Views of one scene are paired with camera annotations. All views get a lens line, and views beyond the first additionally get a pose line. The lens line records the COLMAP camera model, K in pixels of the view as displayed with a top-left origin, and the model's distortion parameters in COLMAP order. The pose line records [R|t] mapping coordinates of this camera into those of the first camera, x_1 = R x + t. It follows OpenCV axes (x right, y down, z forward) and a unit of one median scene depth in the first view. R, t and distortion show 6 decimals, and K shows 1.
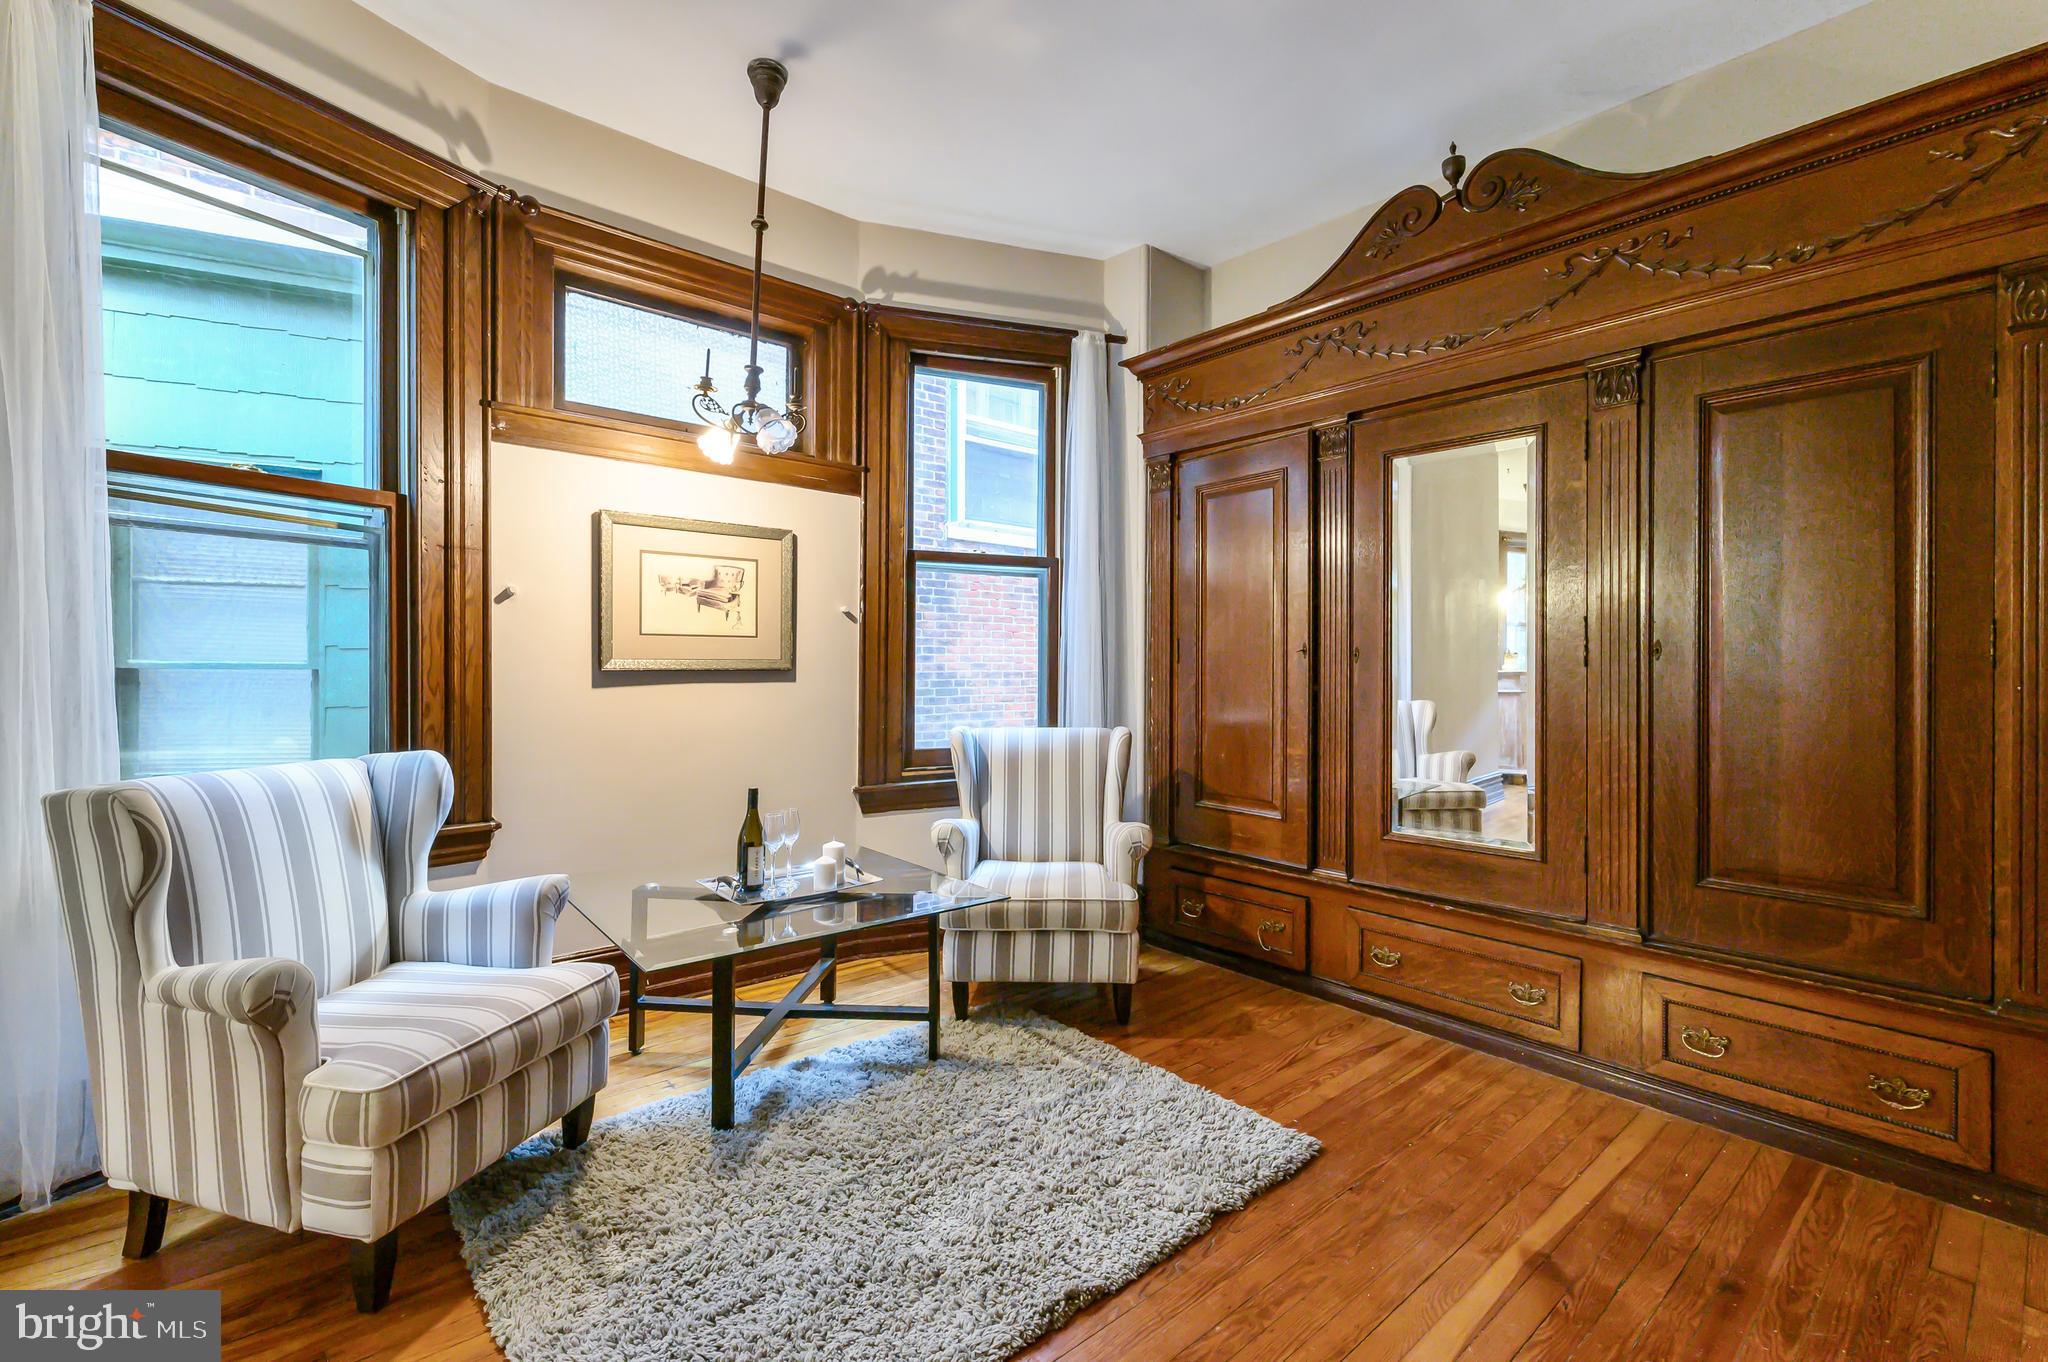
lens RADIAL K [[882.0, 0, 1041.6], [0, 882.0, 681.4], [0, 0, 1]] dist [-0.001002, 0.000024]
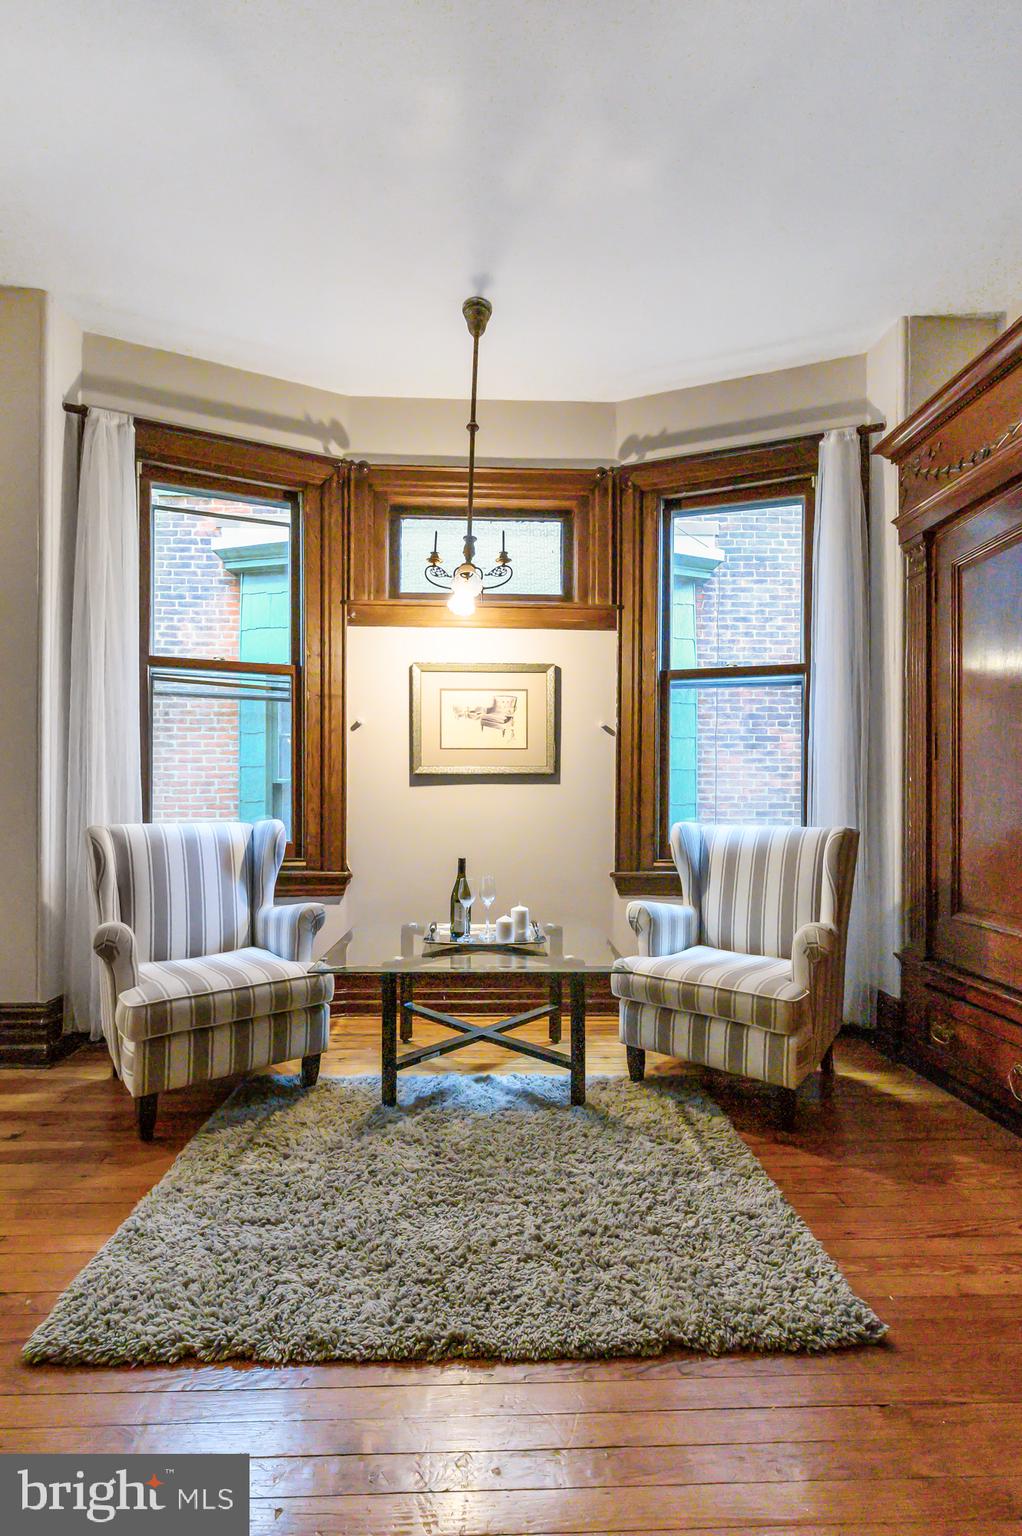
lens RADIAL K [[682.8, 0, 506.0], [0, 682.8, 802.1], [0, 0, 1]] dist [-0.001838, -0.000141]
pose [[0.777777, 0.001694, -0.628538, 0.327816], [-0.008827, 0.999927, -0.008227, 0.041883], [0.628478, 0.011947, 0.777736, 0.230659]]
